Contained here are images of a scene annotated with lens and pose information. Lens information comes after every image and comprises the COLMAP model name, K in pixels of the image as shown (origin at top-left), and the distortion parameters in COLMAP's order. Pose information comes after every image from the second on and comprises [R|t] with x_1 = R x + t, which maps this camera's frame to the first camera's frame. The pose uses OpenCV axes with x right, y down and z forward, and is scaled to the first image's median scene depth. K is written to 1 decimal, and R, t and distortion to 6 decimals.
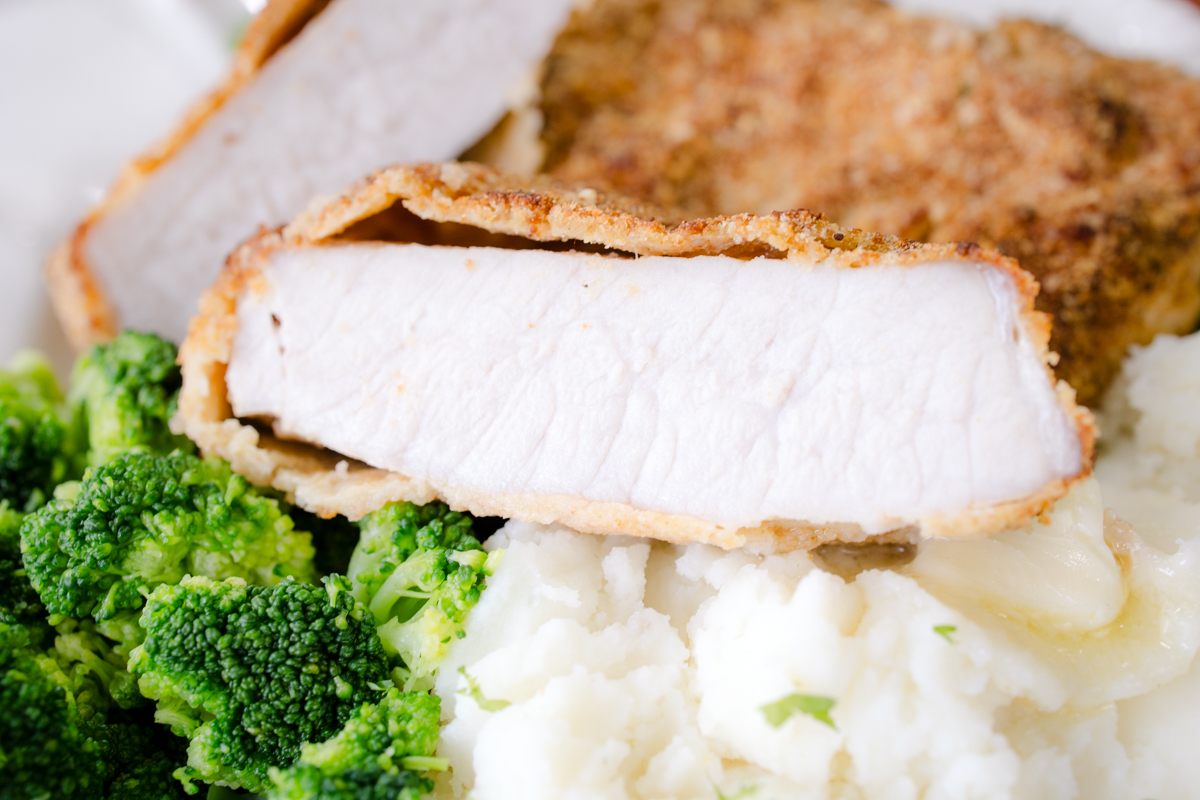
lens RADIAL K [[1466.3, 0, 612.8], [0, 1466.3, 353.3], [0, 0, 1]] dist [-0.062841, 0.108923]
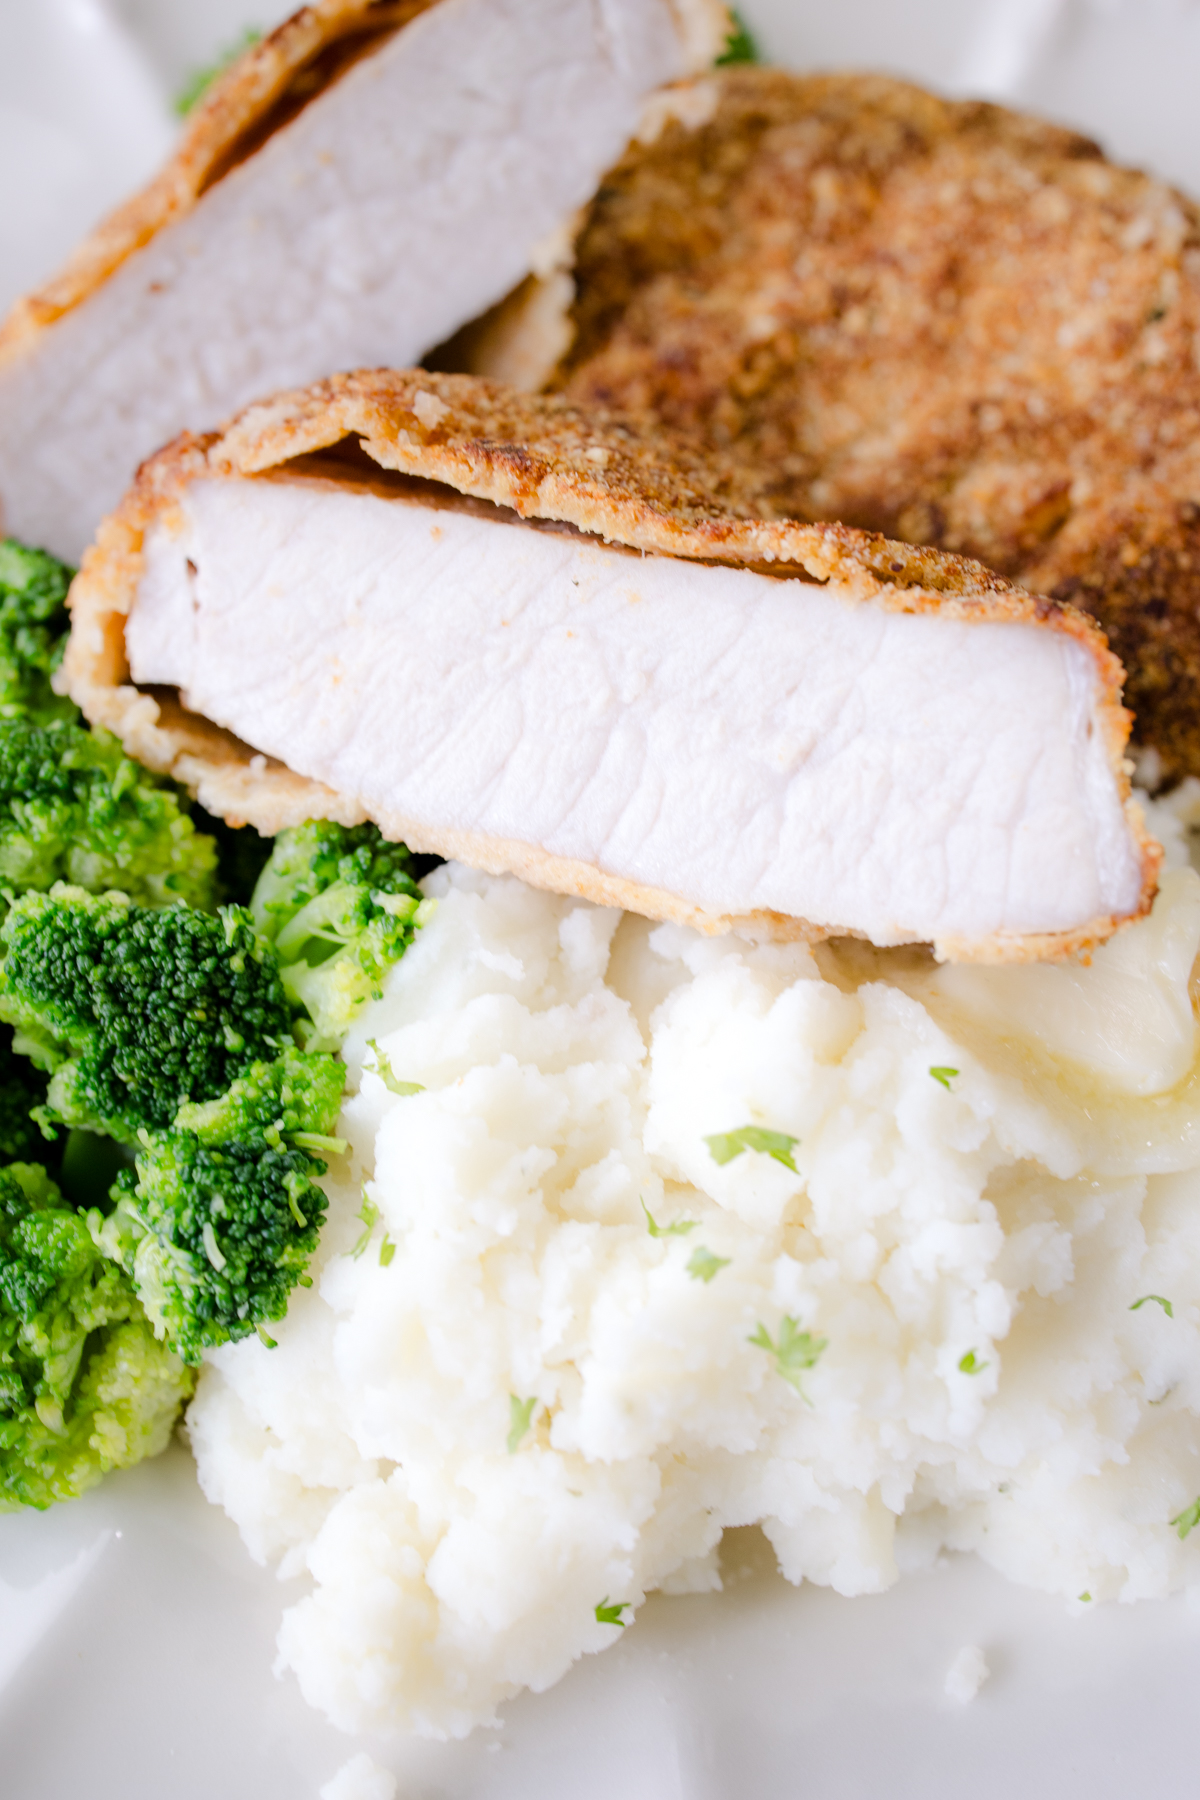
lens RADIAL K [[2199.4, 0, 599.0], [0, 2199.4, 898.0], [0, 0, 1]] dist [-0.062841, 0.108923]
pose [[0.991603, 0.120961, -0.045743, 0.070954], [-0.108076, 0.969372, 0.220541, -0.149460], [0.071019, -0.213745, 0.974305, -0.197357]]
